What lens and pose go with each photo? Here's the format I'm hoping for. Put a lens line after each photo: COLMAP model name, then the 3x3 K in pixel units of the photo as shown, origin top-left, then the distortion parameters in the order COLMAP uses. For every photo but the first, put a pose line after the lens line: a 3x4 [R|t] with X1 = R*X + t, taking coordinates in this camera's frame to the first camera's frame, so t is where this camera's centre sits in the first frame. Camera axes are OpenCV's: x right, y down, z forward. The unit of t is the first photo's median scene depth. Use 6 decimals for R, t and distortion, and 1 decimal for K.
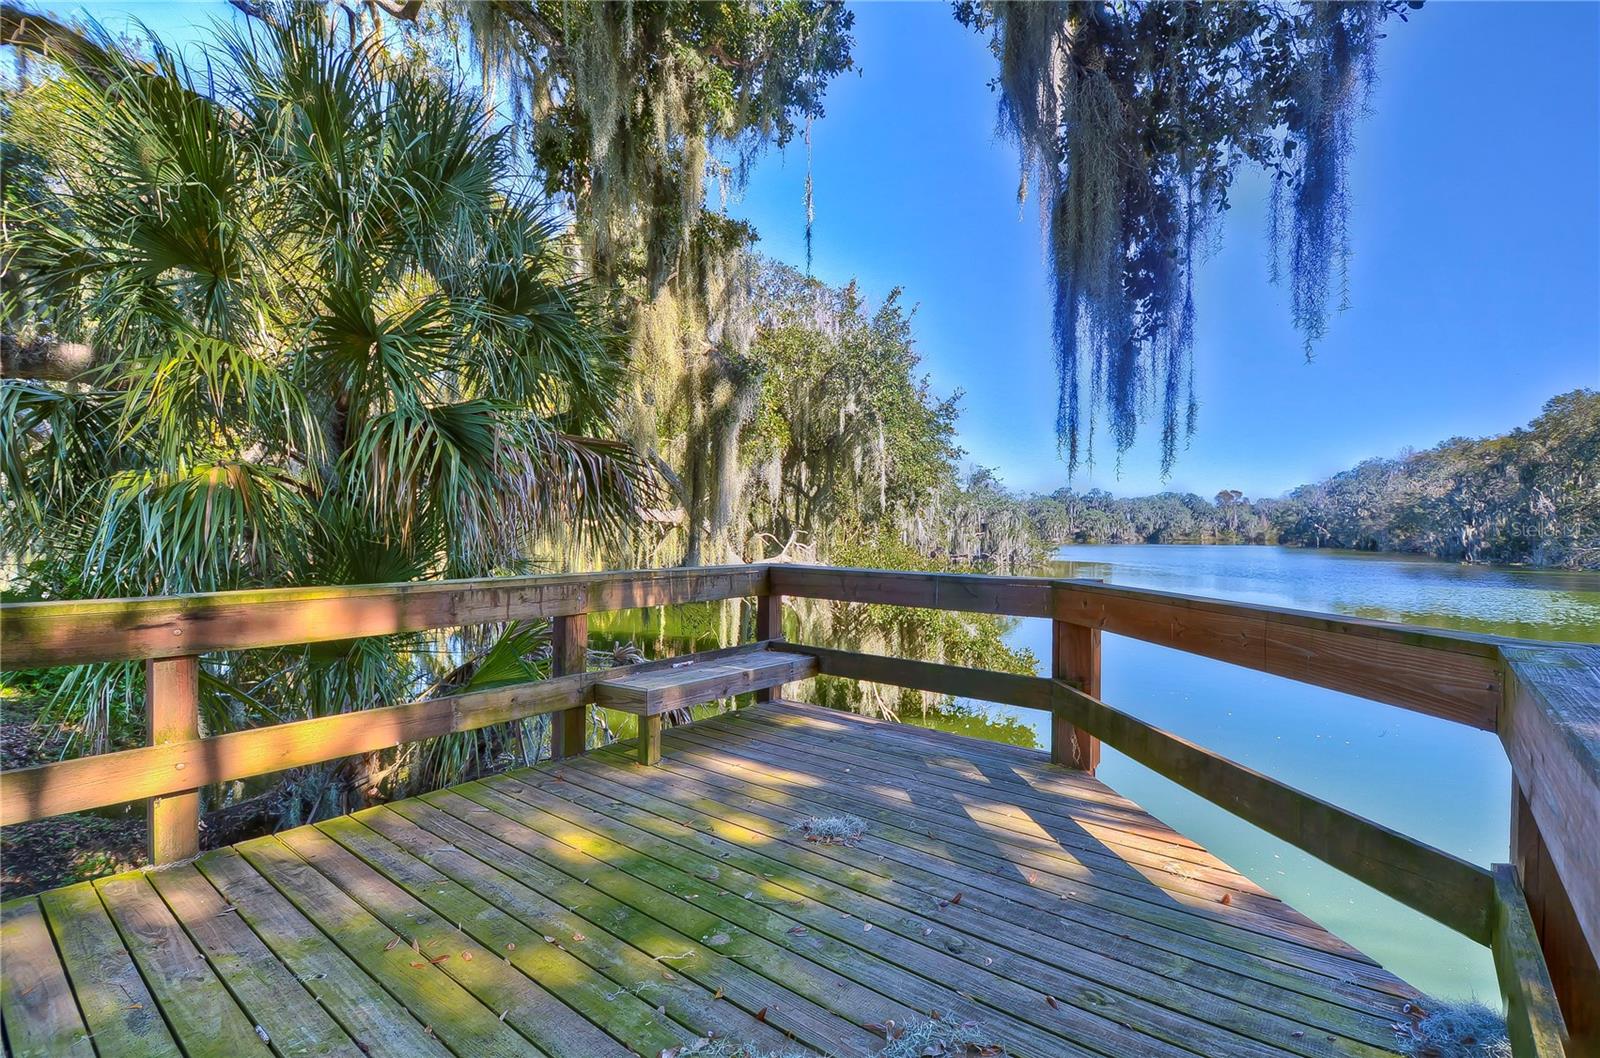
lens RADIAL K [[736.9, 0, 821.1], [0, 736.9, 536.5], [0, 0, 1]] dist [0.020485, -0.023155]
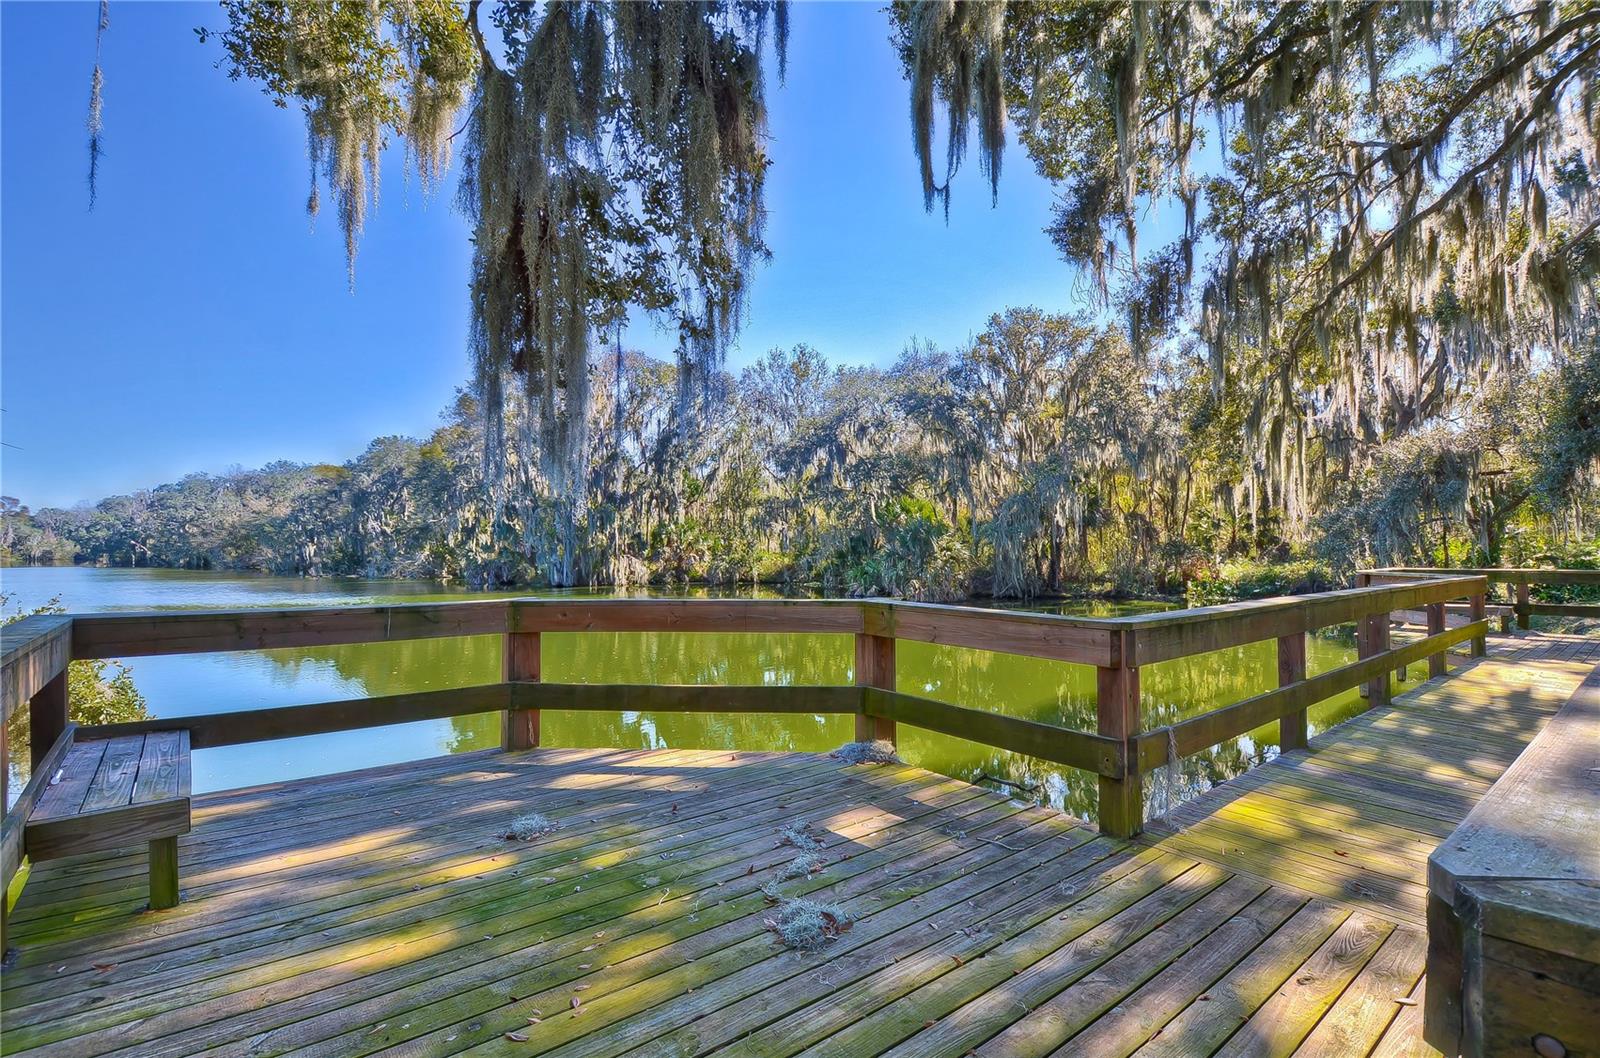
lens RADIAL K [[736.9, 0, 821.1], [0, 736.9, 536.5], [0, 0, 1]] dist [0.020485, -0.023155]
pose [[0.211953, 0.010761, 0.977221, -0.533196], [0.011115, 0.999848, -0.013420, -0.016407], [-0.977217, 0.013706, 0.211801, 0.167488]]
